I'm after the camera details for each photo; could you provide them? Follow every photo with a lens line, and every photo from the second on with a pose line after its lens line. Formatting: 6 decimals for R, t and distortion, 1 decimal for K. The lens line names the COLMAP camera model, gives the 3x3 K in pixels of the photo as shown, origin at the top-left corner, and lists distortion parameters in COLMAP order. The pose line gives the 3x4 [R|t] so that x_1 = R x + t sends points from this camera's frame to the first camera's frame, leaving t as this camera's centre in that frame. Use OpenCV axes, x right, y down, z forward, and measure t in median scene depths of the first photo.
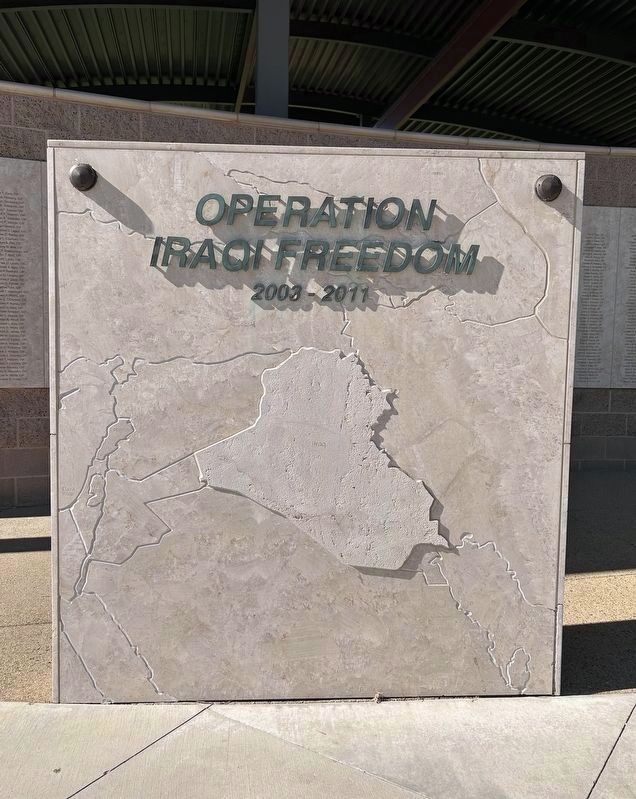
lens RADIAL K [[692.7, 0, 321.7], [0, 692.7, 398.5], [0, 0, 1]] dist [0.045778, -0.053845]
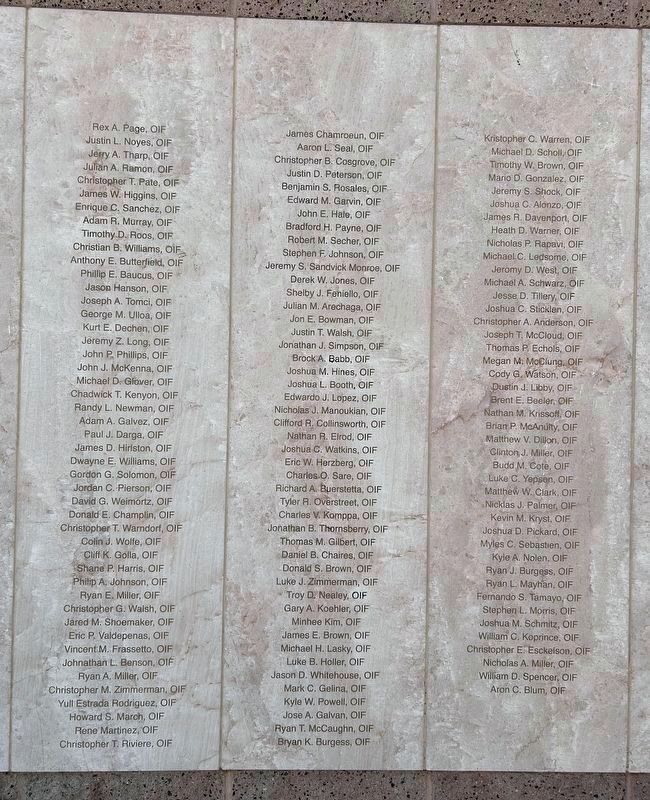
lens RADIAL K [[693.6, 0, 321.1], [0, 693.6, 397.2], [0, 0, 1]] dist [0.045778, -0.053845]
pose [[0.999028, -0.002676, -0.044000, 1.193661], [-0.001398, 0.995731, -0.092295, -0.307485], [0.044060, 0.092267, 0.994759, 1.968423]]
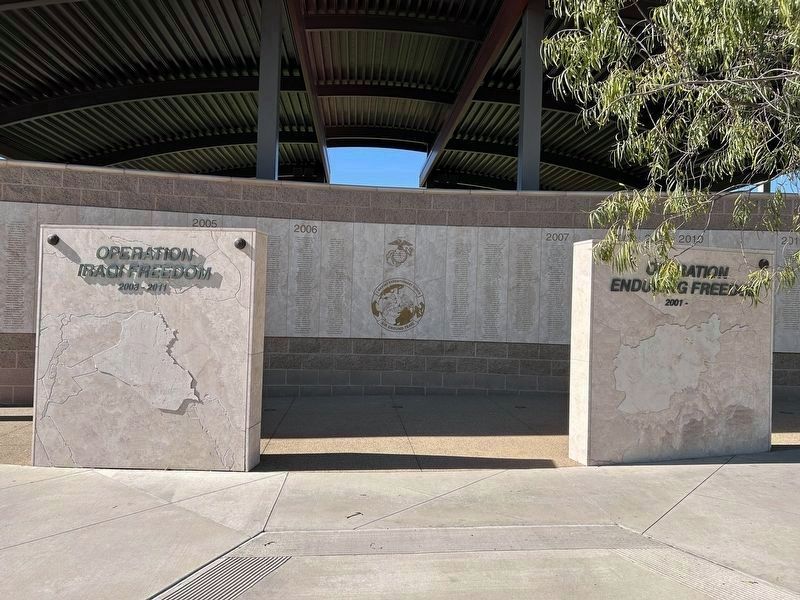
lens RADIAL K [[600.5, 0, 403.1], [0, 600.5, 302.8], [0, 0, 1]] dist [0.026205, -0.037903]
pose [[0.992941, 0.007727, -0.118358, 1.075330], [-0.018953, 0.995391, -0.094012, 0.071907], [0.117086, 0.095592, 0.988511, -0.875295]]
